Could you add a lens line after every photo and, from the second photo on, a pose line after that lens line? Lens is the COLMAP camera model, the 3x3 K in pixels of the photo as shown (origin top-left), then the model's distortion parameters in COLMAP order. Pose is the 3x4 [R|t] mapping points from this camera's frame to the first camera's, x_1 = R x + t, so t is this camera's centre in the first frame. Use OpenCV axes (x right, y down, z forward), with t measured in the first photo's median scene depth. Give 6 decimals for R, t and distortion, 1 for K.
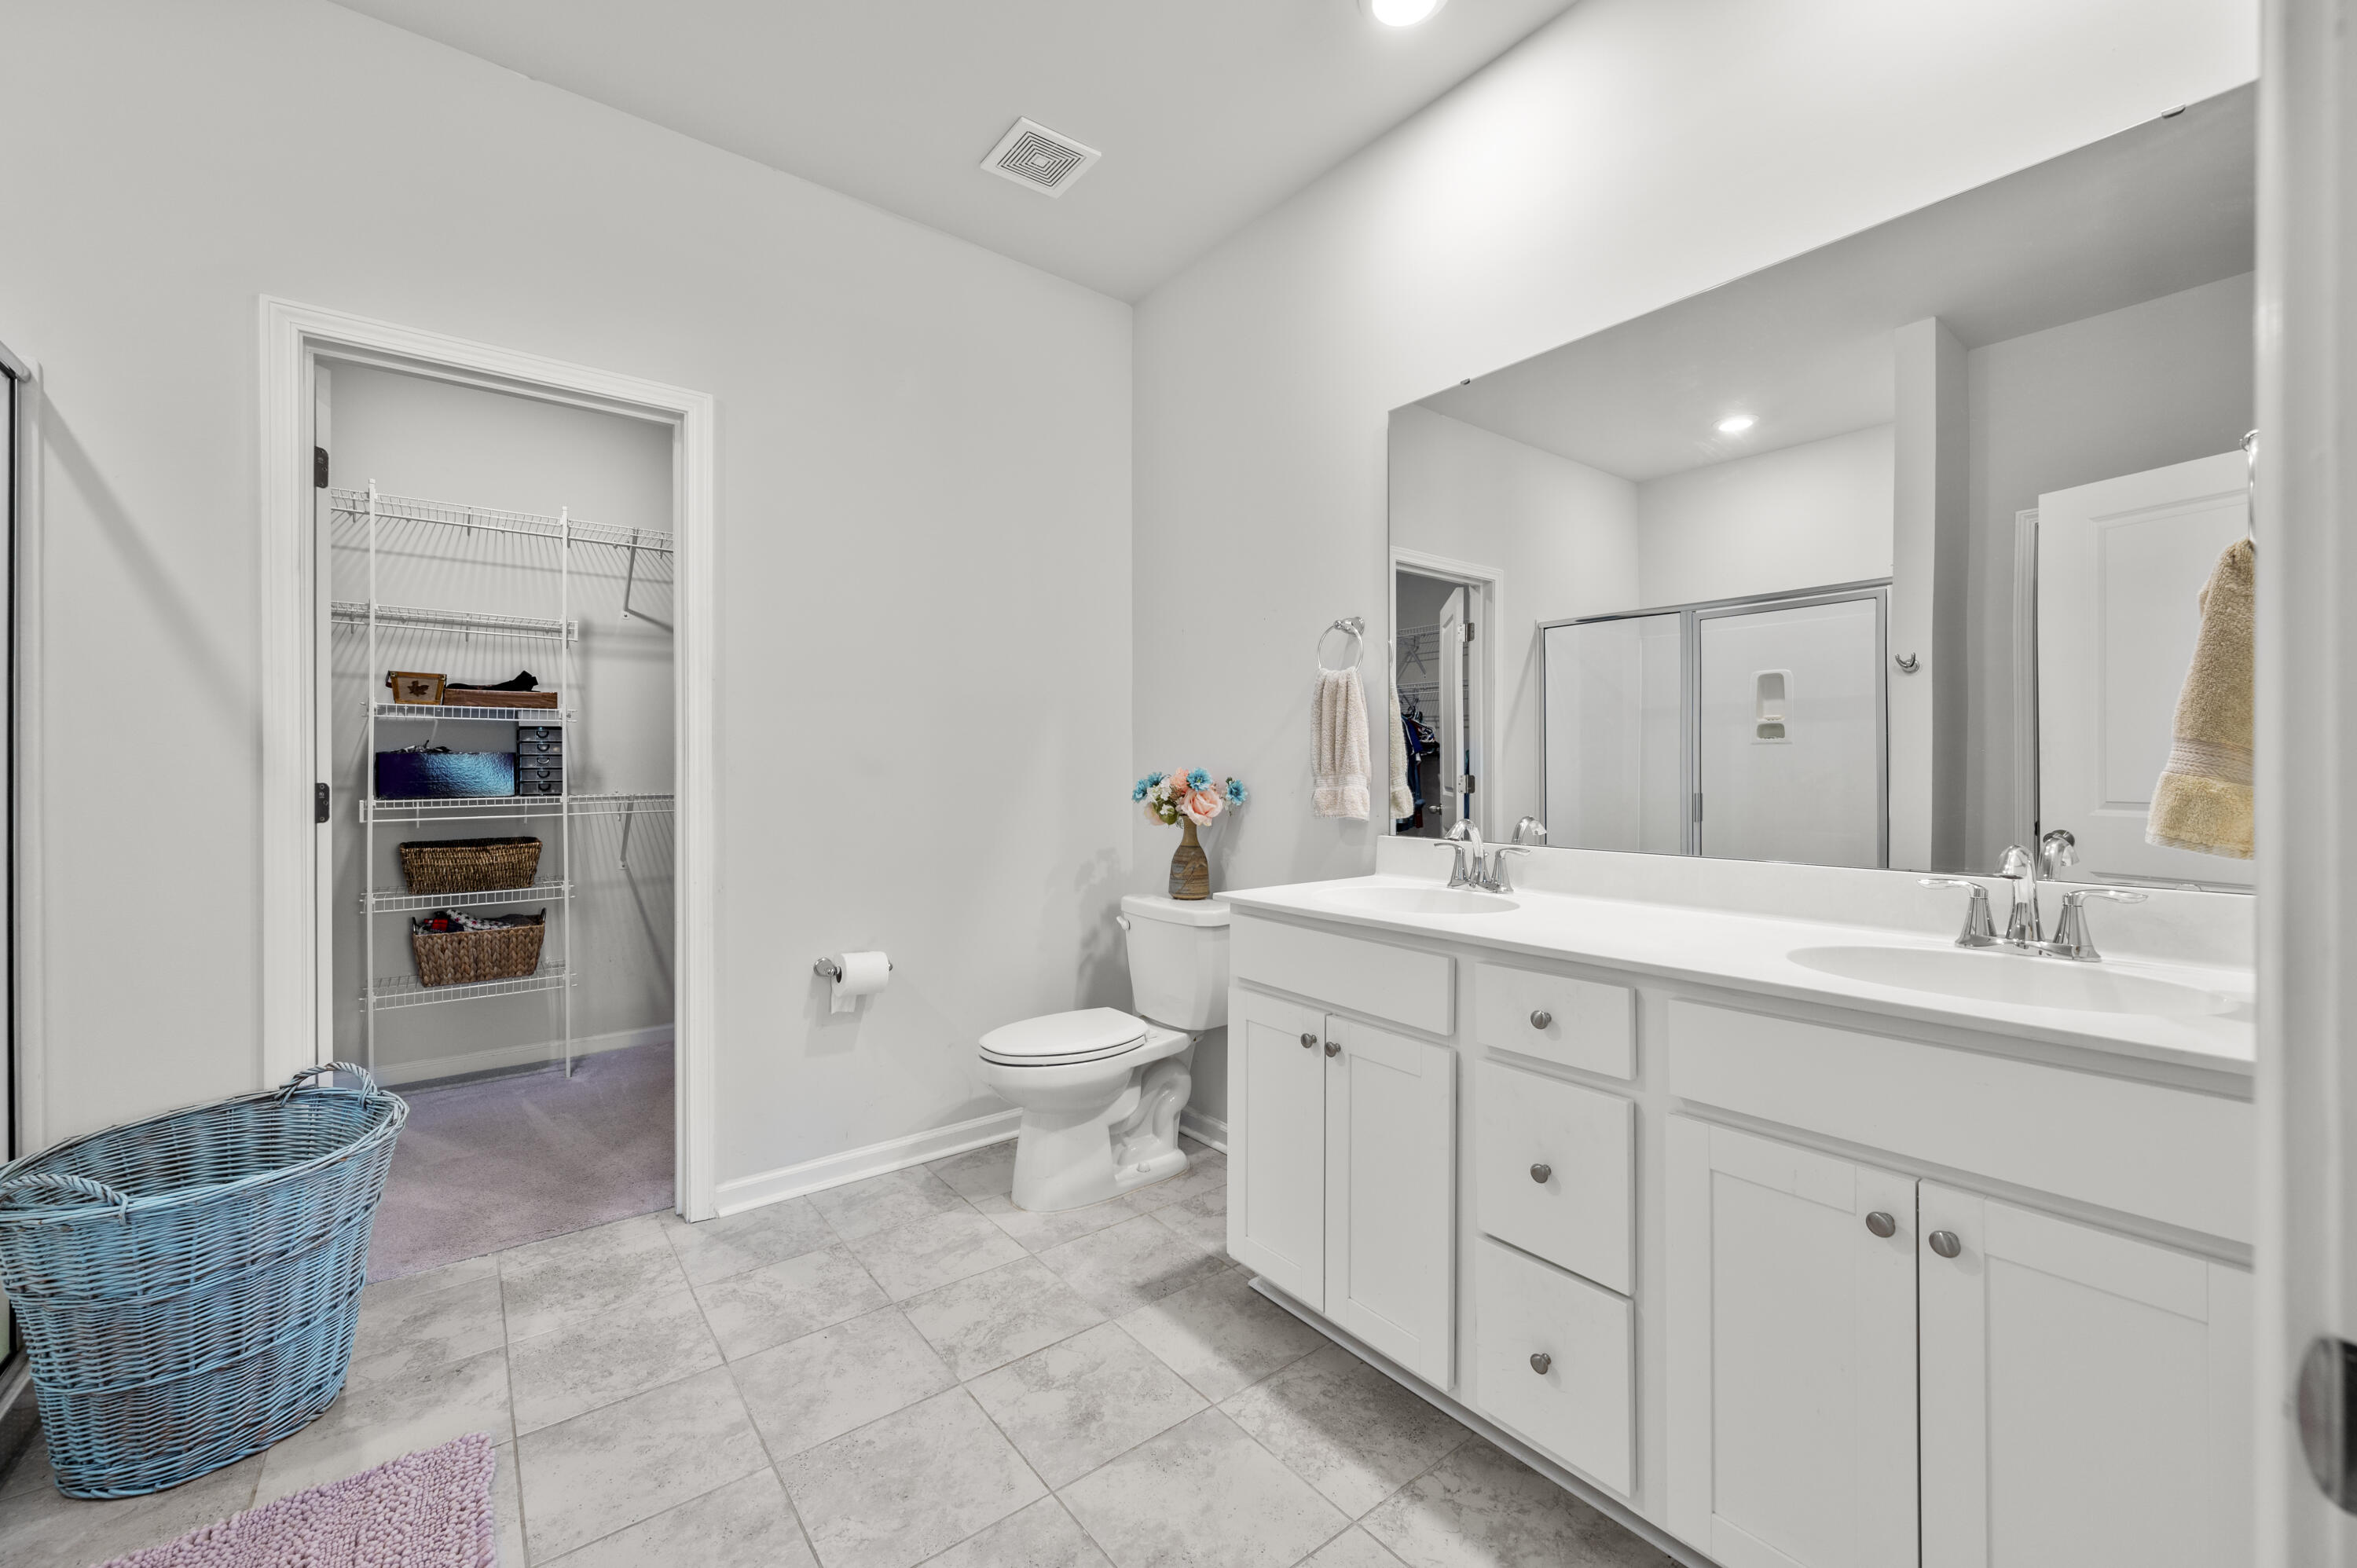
lens RADIAL K [[935.6, 0, 1184.3], [0, 935.6, 779.7], [0, 0, 1]] dist [-0.001772, -0.000526]
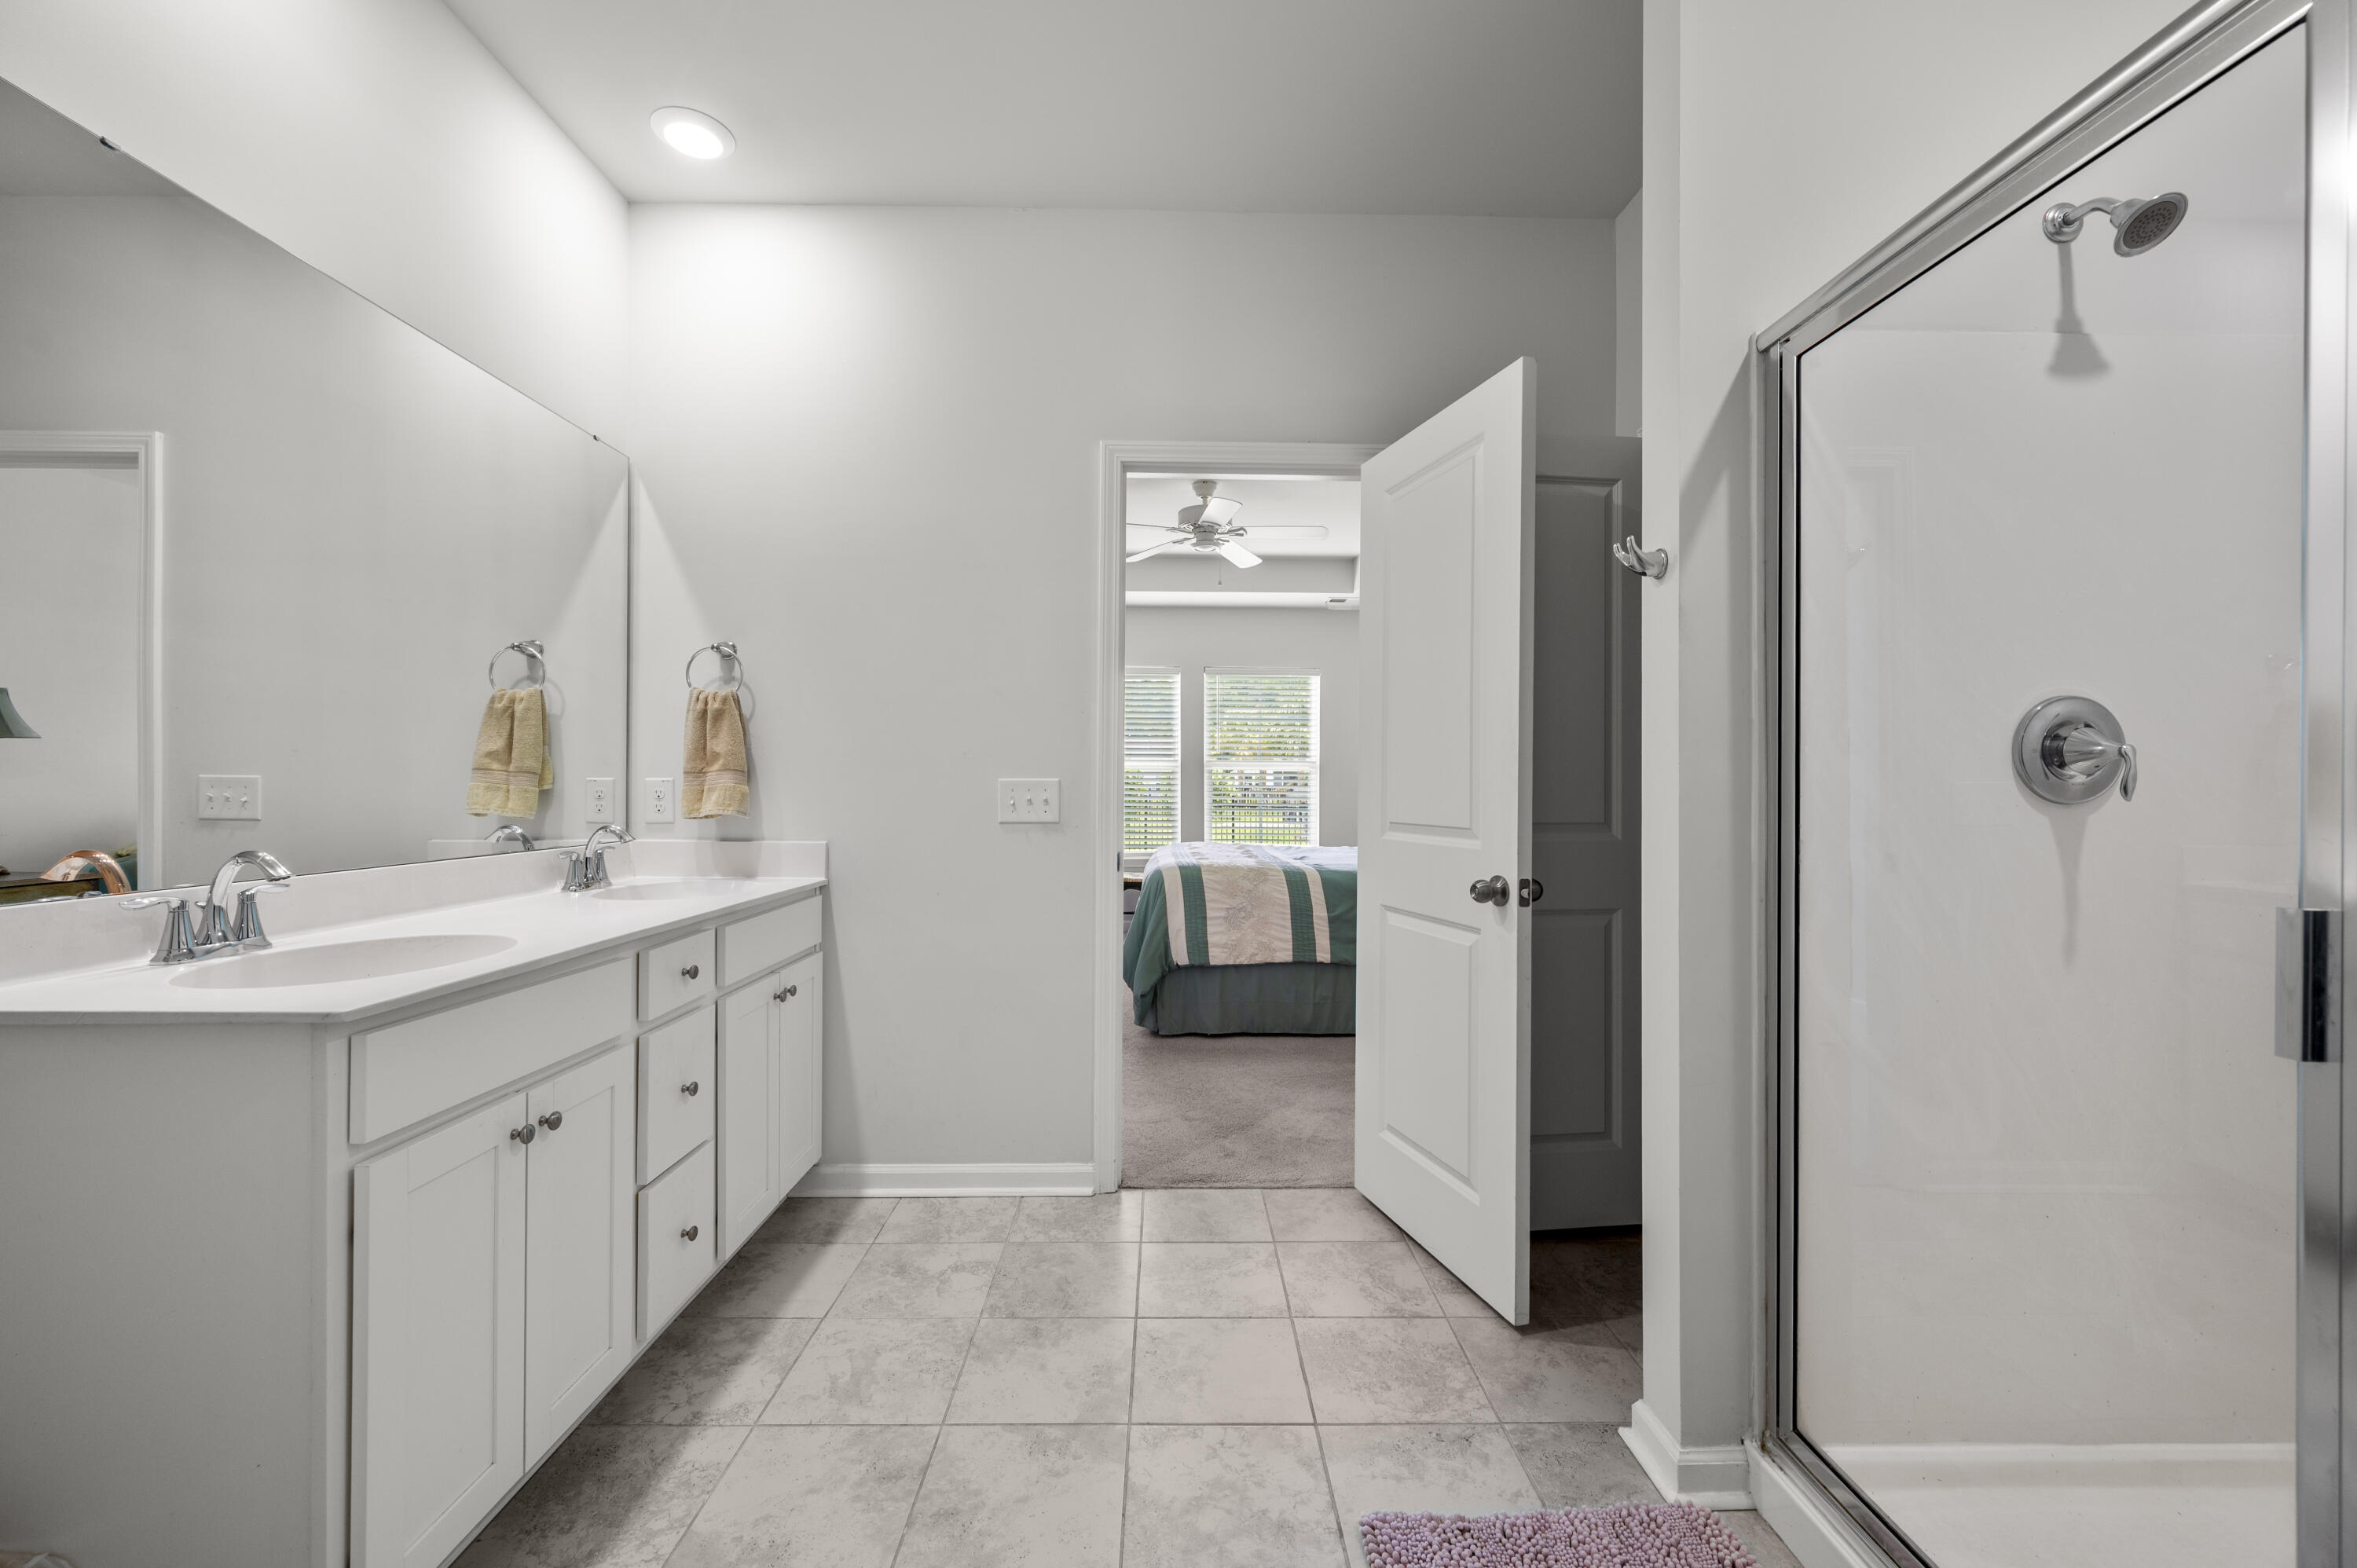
lens RADIAL K [[947.9, 0, 1179.5], [0, 947.9, 790.4], [0, 0, 1]] dist [-0.001031, 0.000411]
pose [[-0.805518, 0.010700, 0.592475, -0.863117], [0.012784, 0.999918, -0.000677, 0.002069], [-0.592434, 0.007029, -0.805589, 1.462821]]
